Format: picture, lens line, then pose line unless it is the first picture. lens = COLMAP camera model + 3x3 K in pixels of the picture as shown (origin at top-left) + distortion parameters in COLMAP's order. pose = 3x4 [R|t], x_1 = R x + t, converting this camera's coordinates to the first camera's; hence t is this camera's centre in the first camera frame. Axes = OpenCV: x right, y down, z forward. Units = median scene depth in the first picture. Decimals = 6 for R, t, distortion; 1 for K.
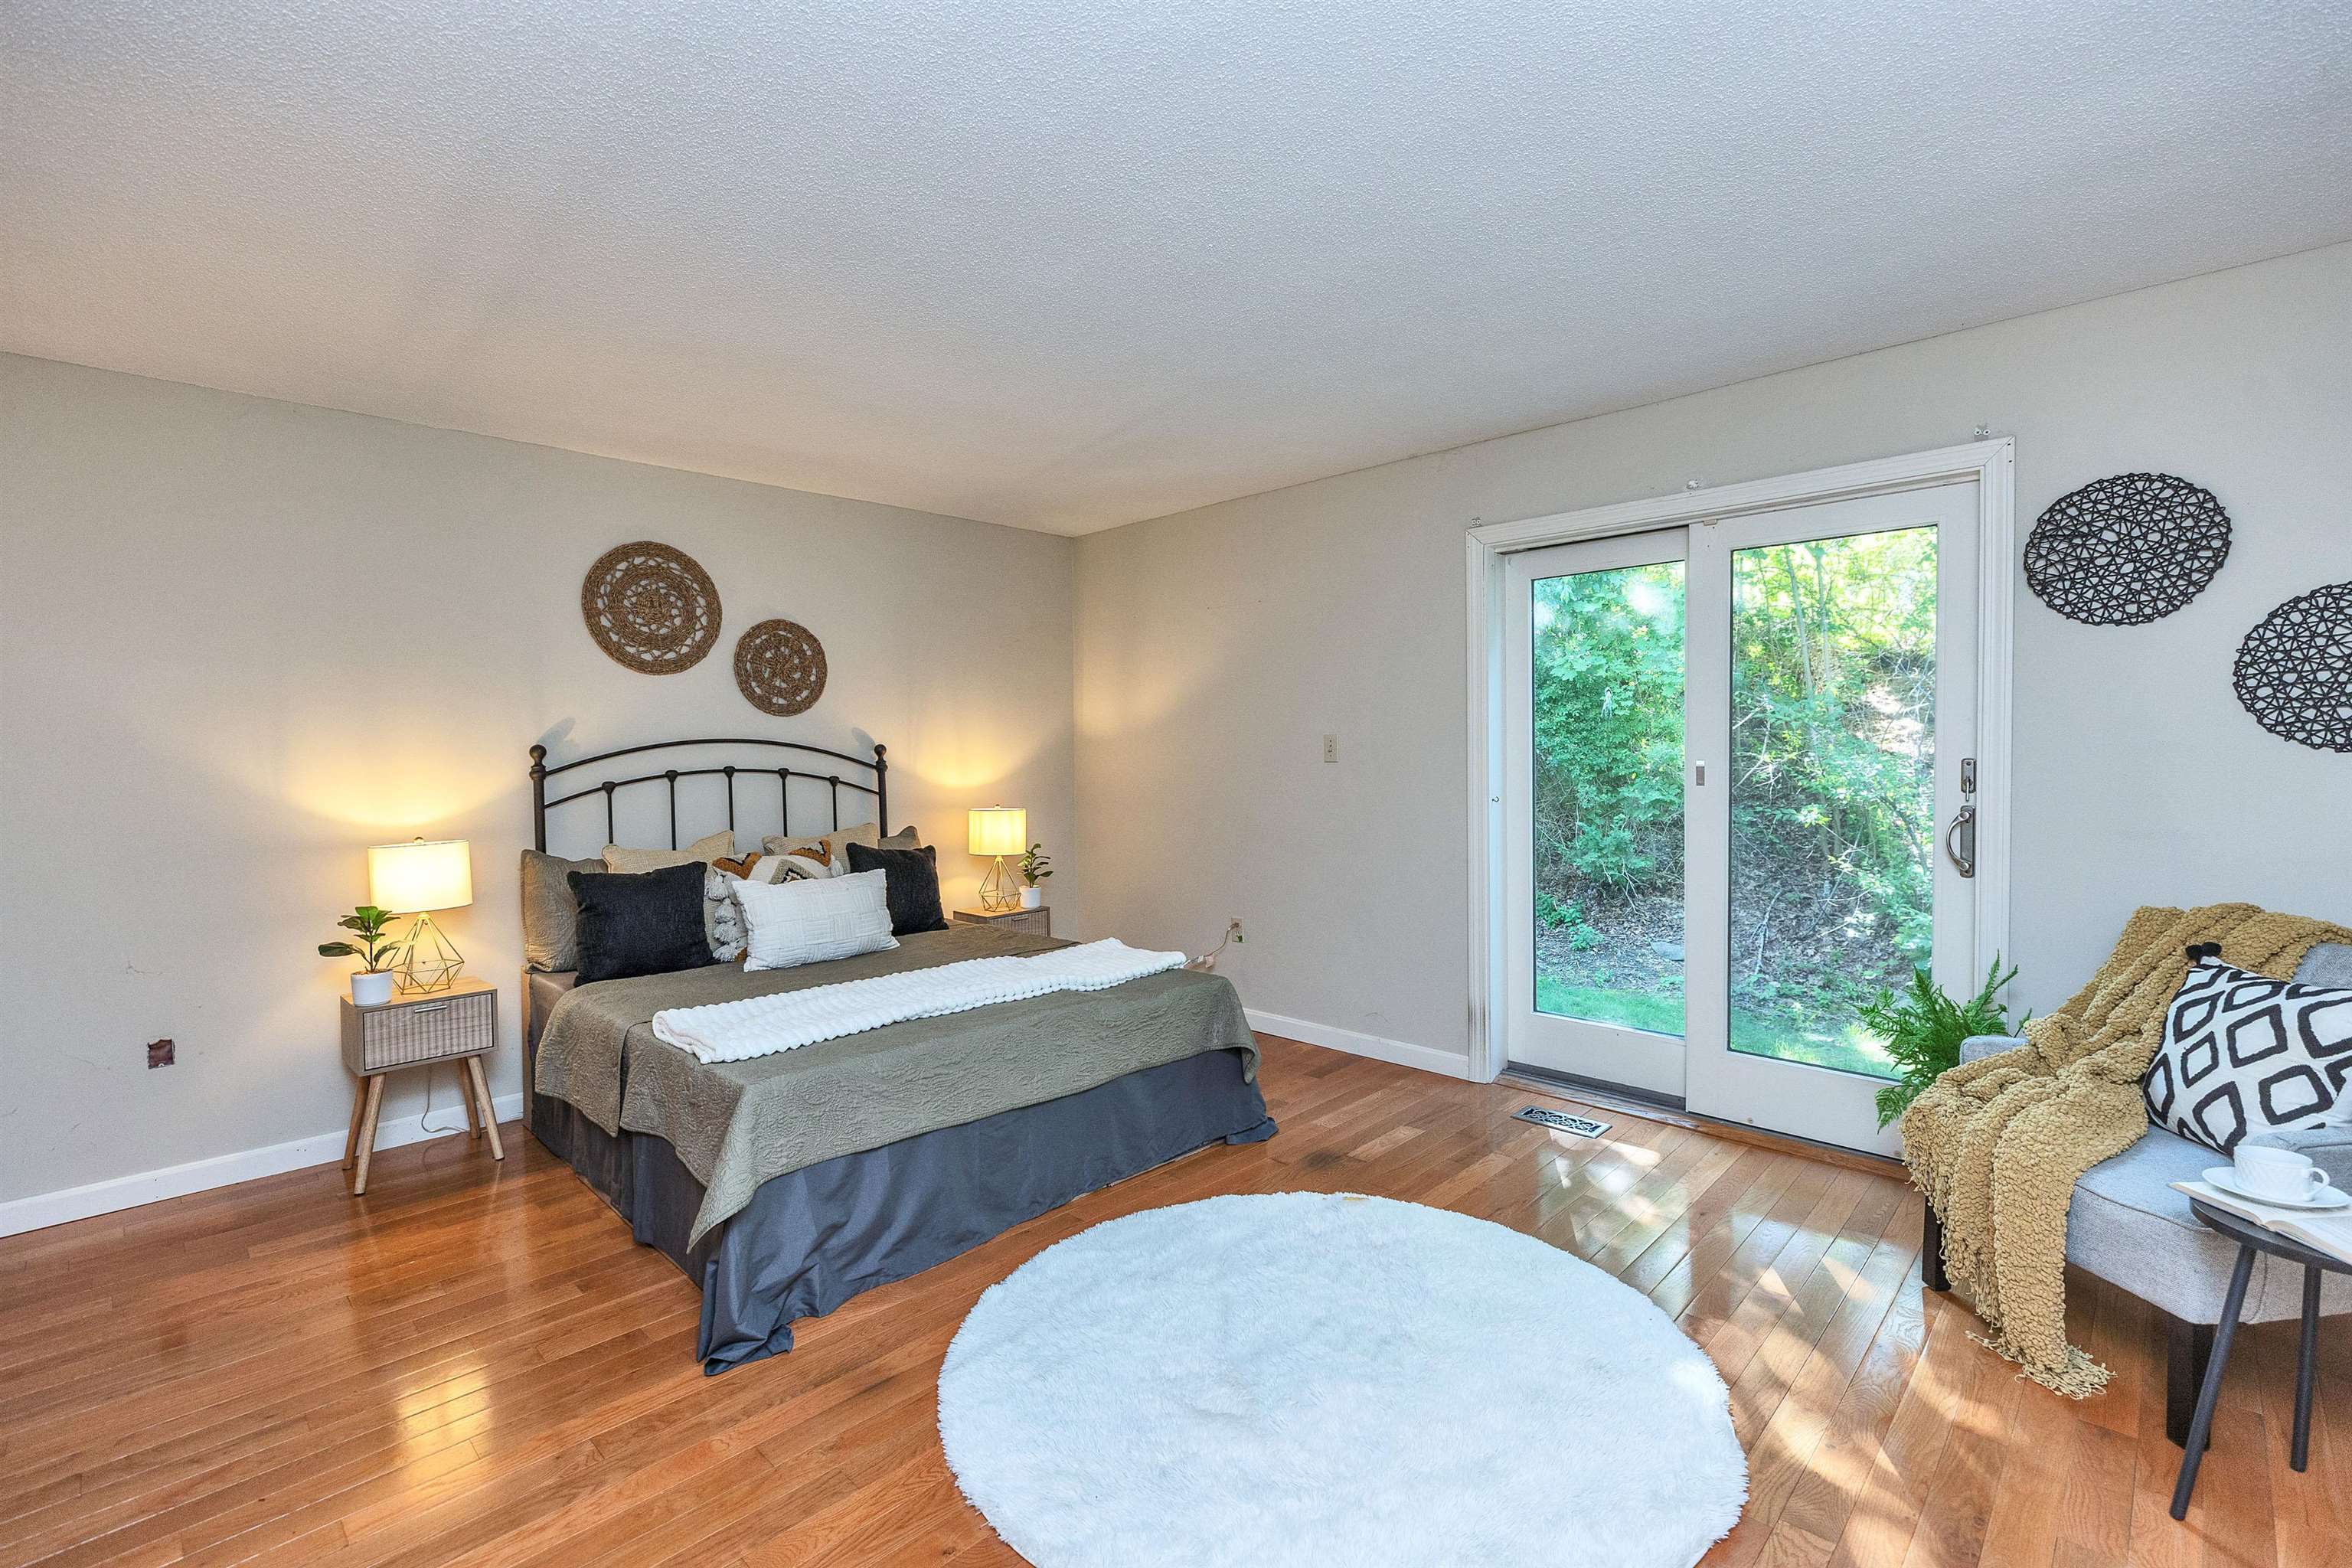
lens RADIAL K [[1054.1, 0, 1169.9], [0, 1054.1, 790.5], [0, 0, 1]] dist [0.002768, 0.000353]
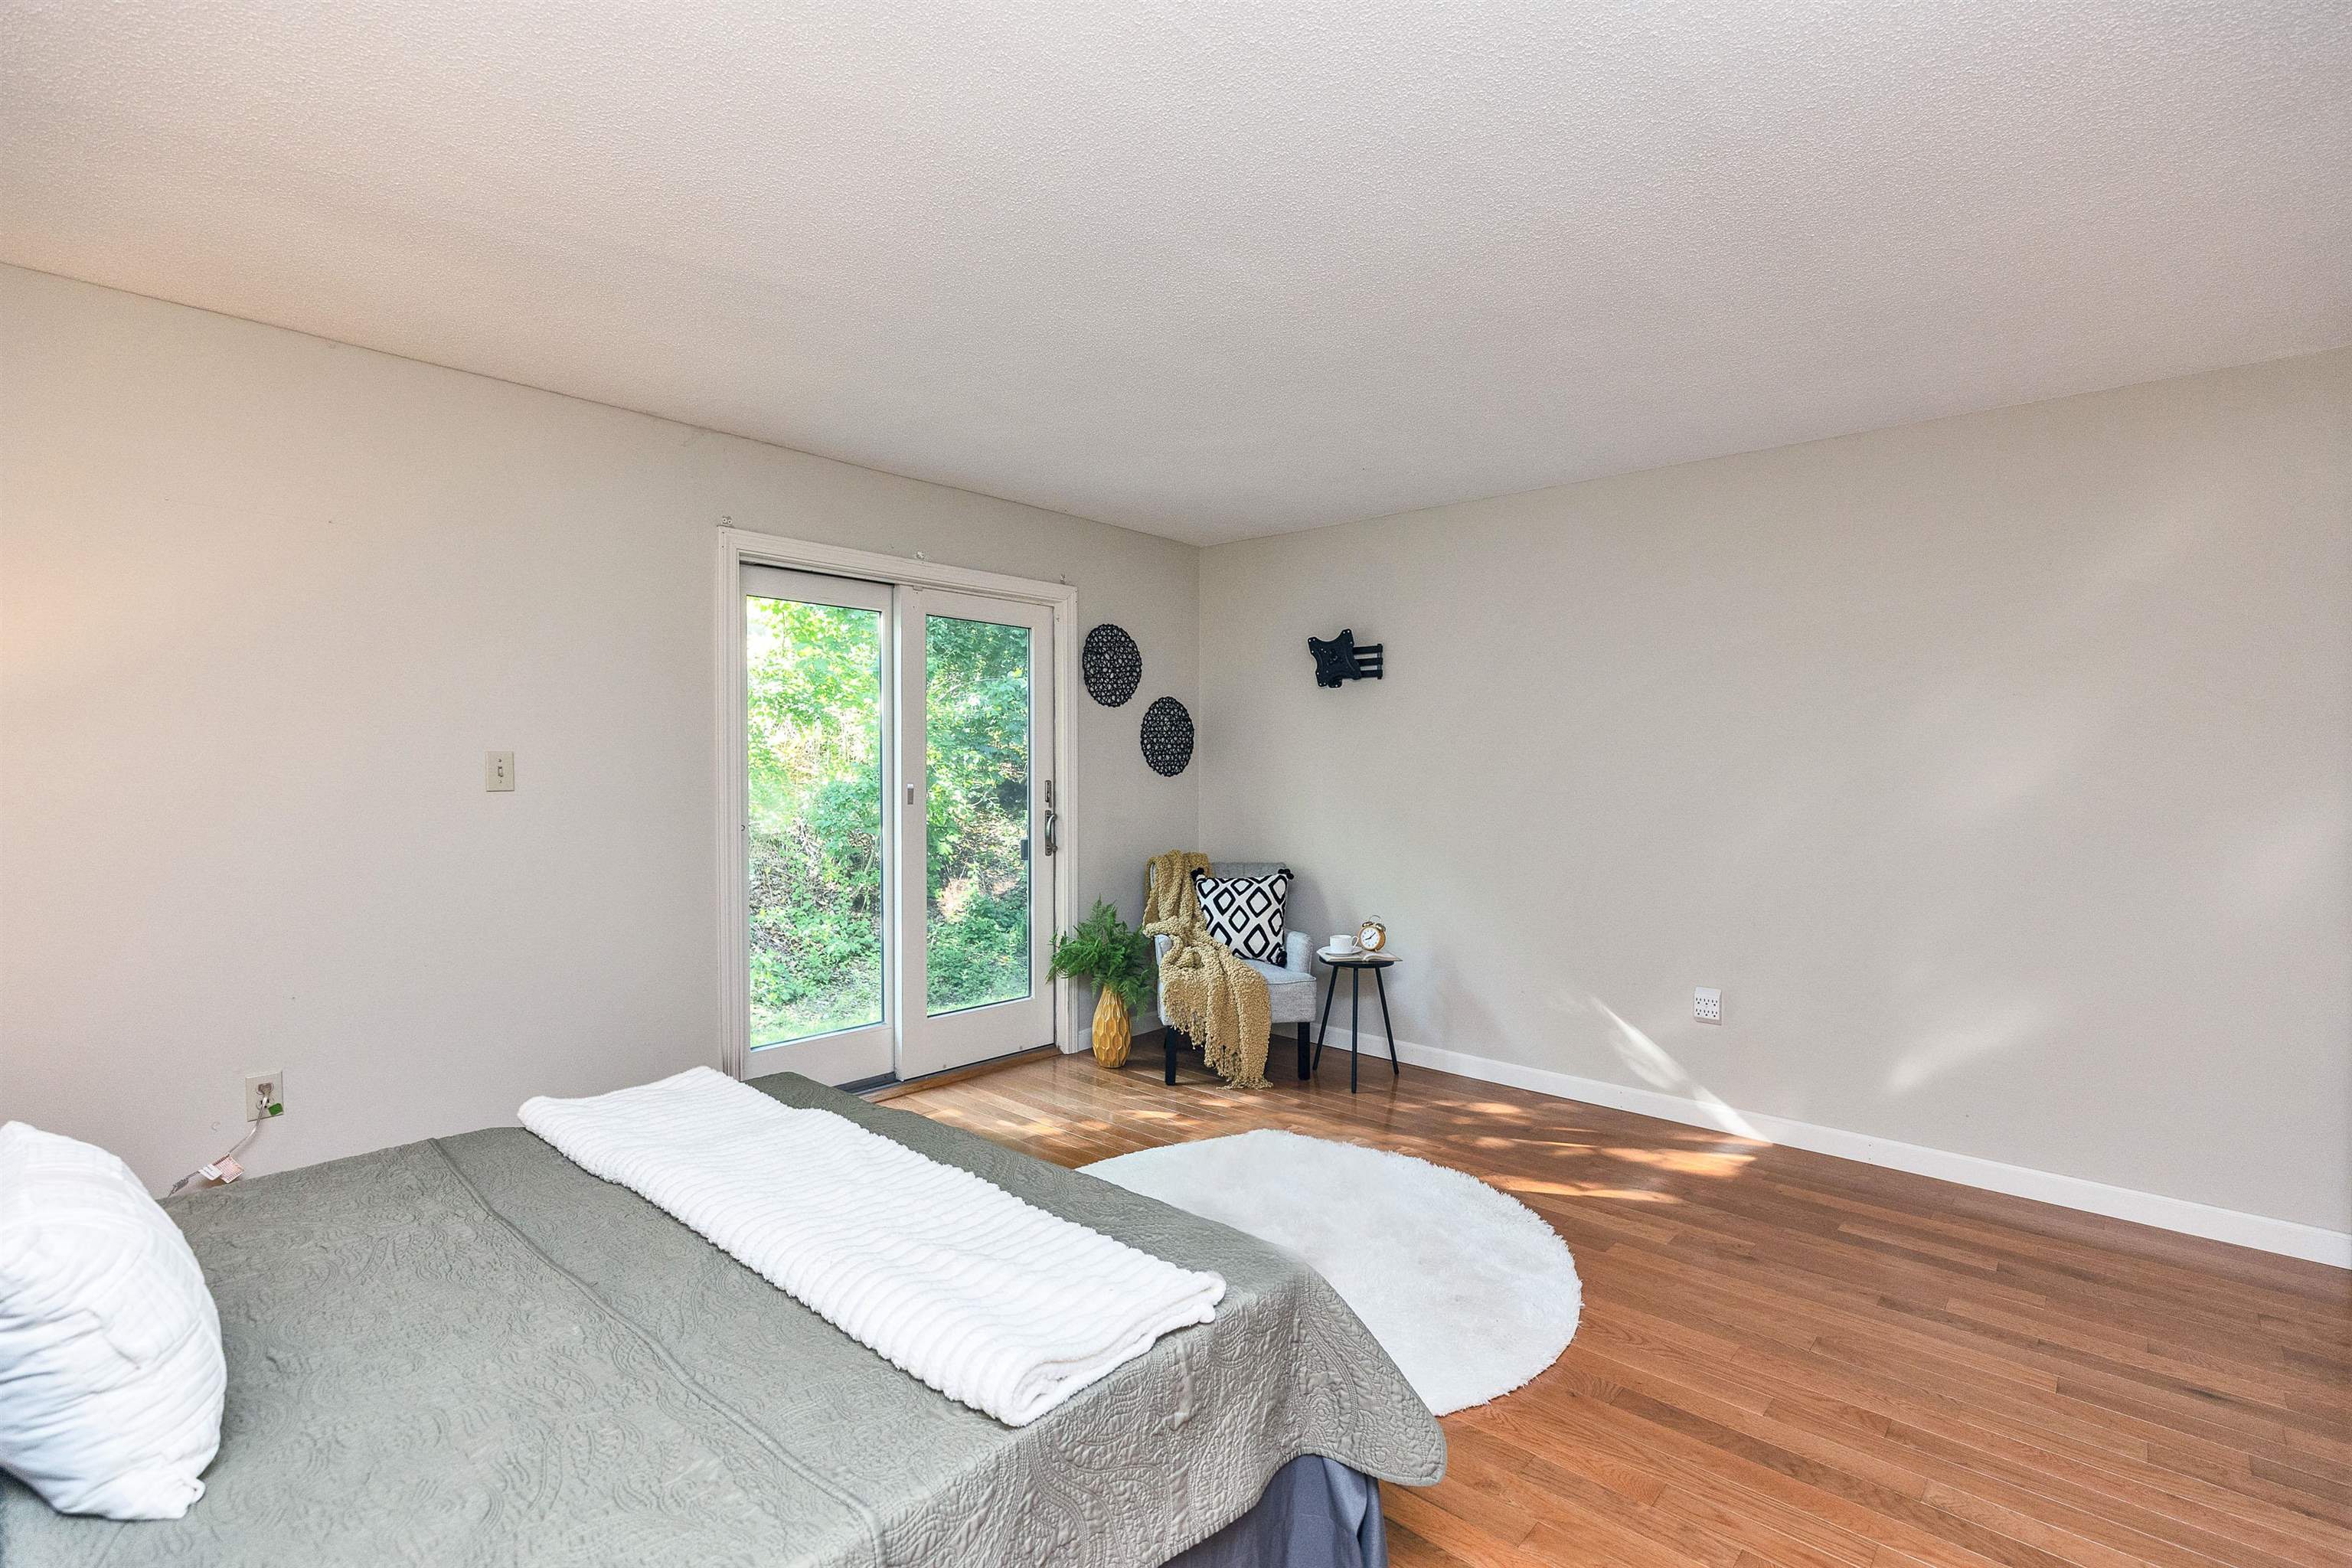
lens RADIAL K [[1047.4, 0, 1173.8], [0, 1047.4, 784.0], [0, 0, 1]] dist [0.003905, -0.000446]
pose [[-0.057176, -0.016705, 0.998224, -0.613964], [0.031301, 0.999338, 0.018517, -0.034871], [-0.997873, 0.032304, -0.056616, 0.664691]]
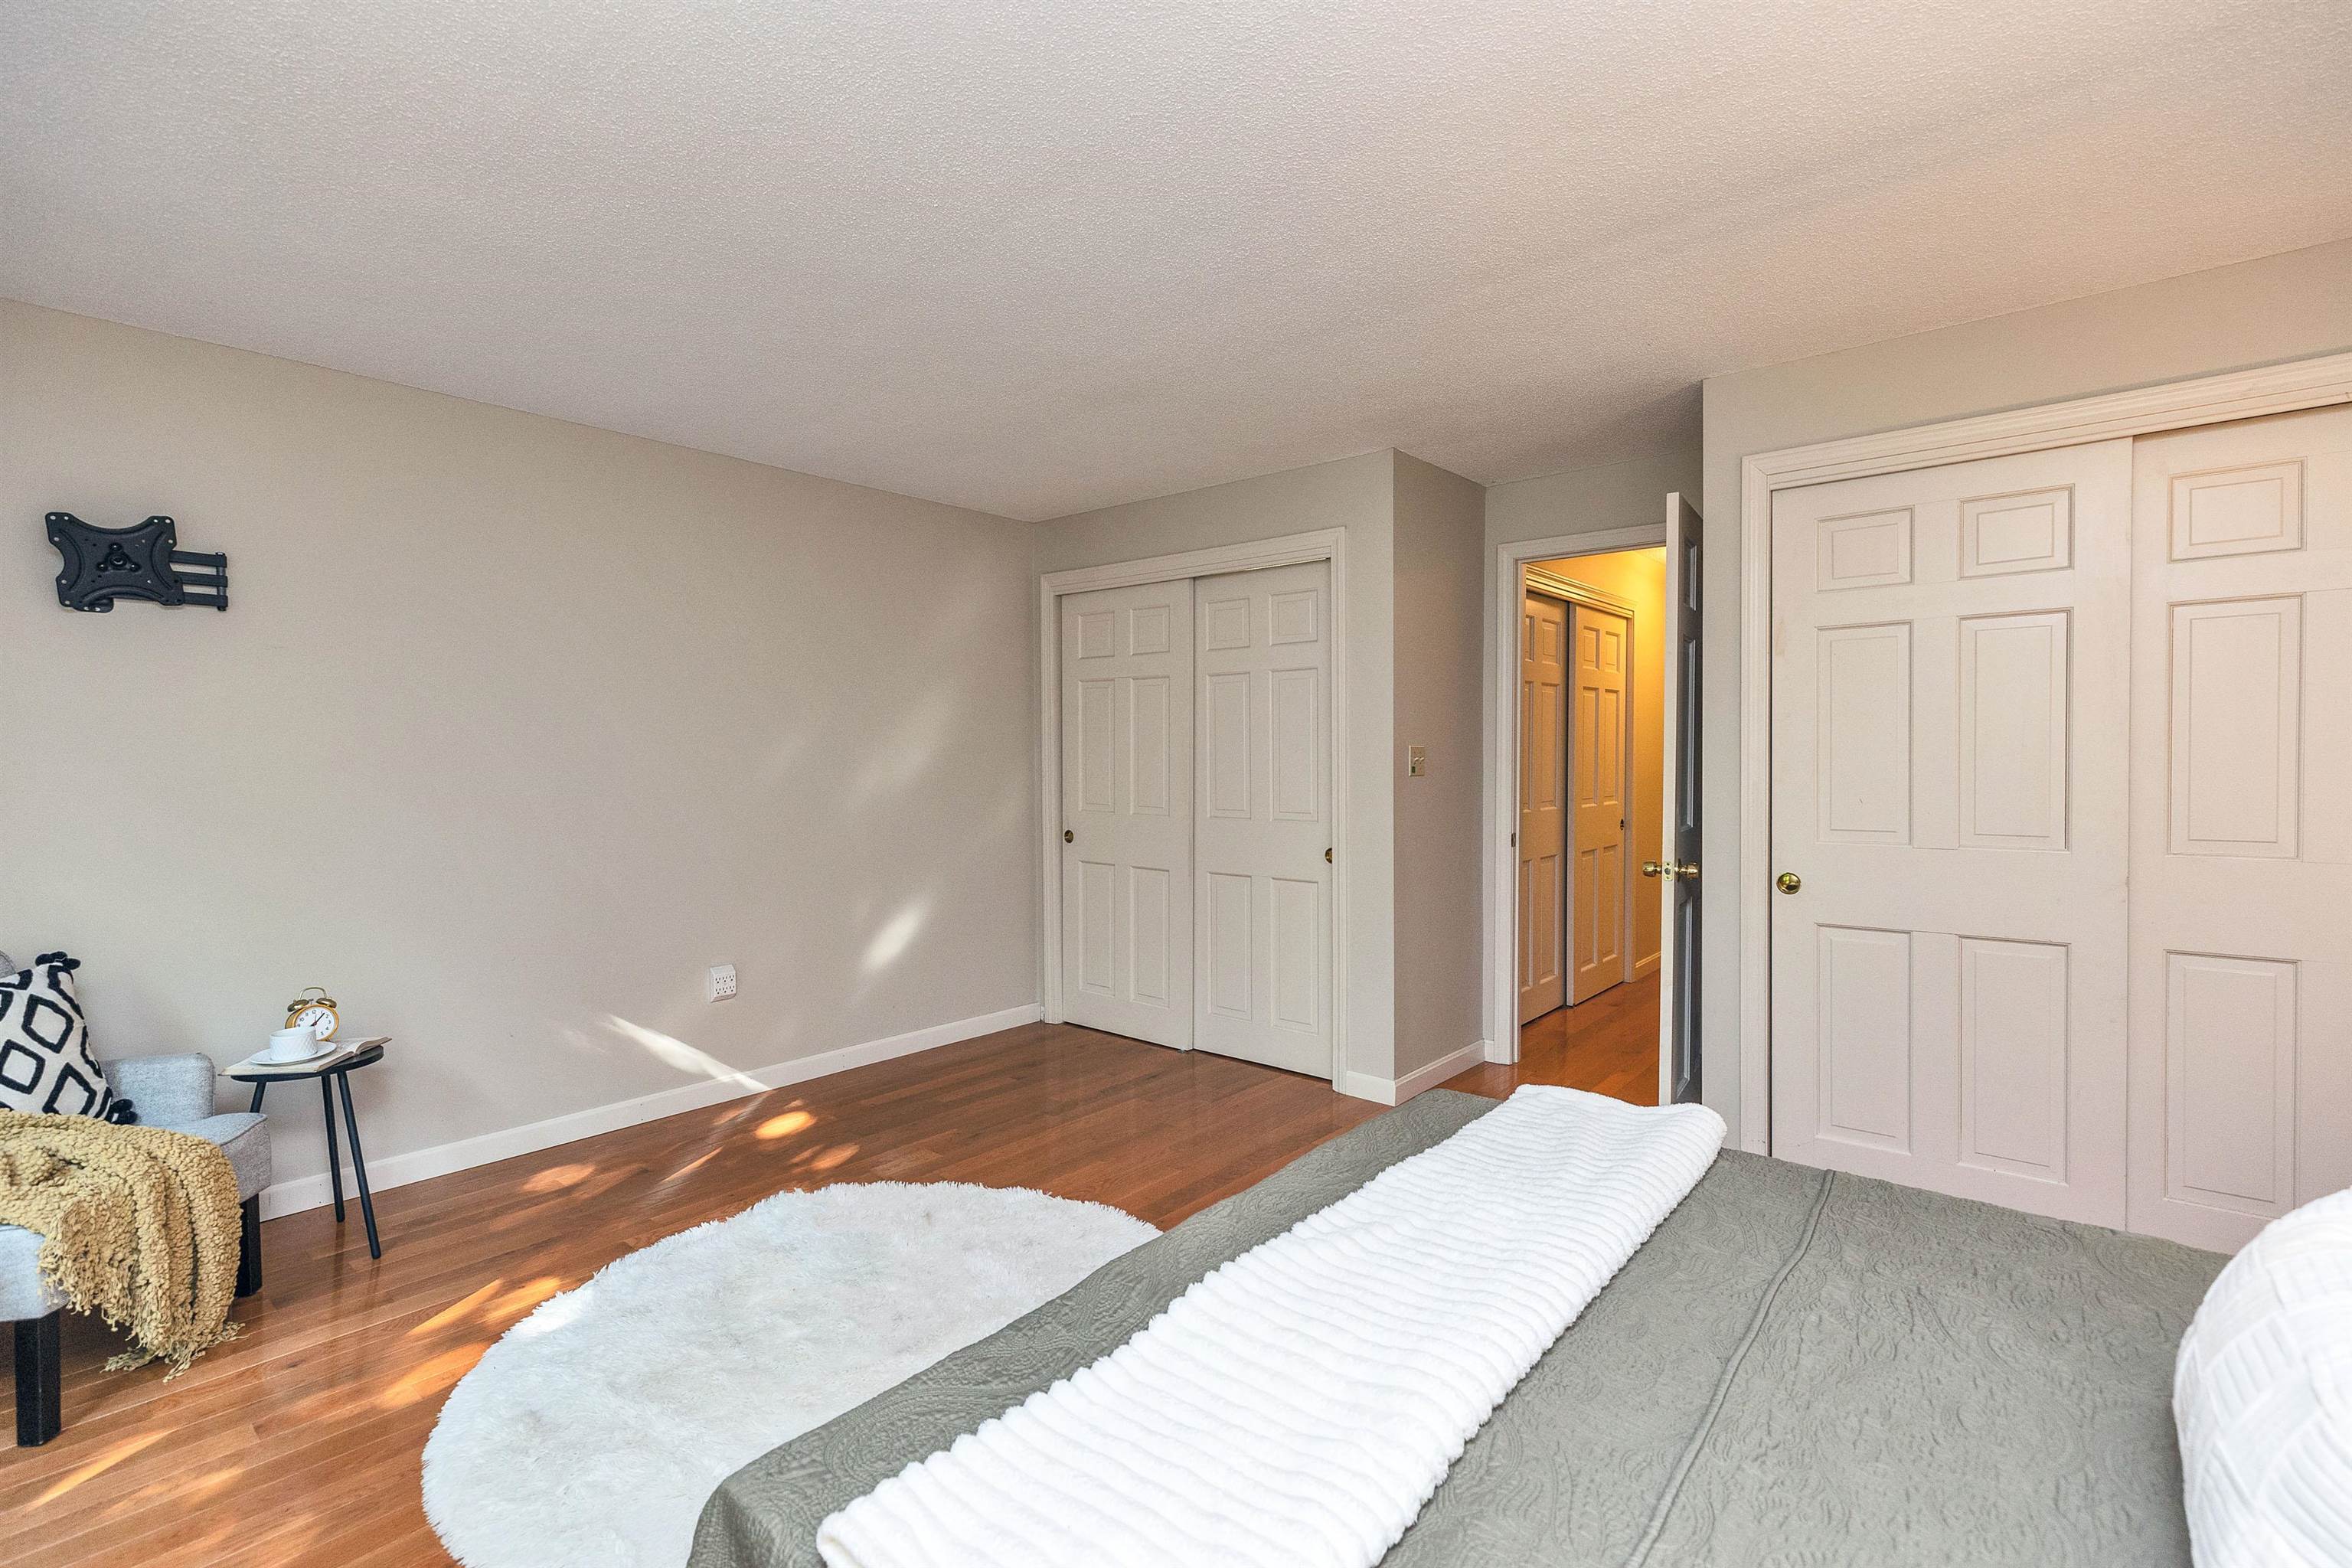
lens RADIAL K [[1054.1, 0, 1169.9], [0, 1054.1, 790.5], [0, 0, 1]] dist [0.002768, 0.000353]
pose [[-0.997557, 0.020224, -0.066872, -0.055476], [0.016000, 0.997878, 0.063112, -0.036443], [0.068007, 0.061888, -0.995764, 1.126151]]
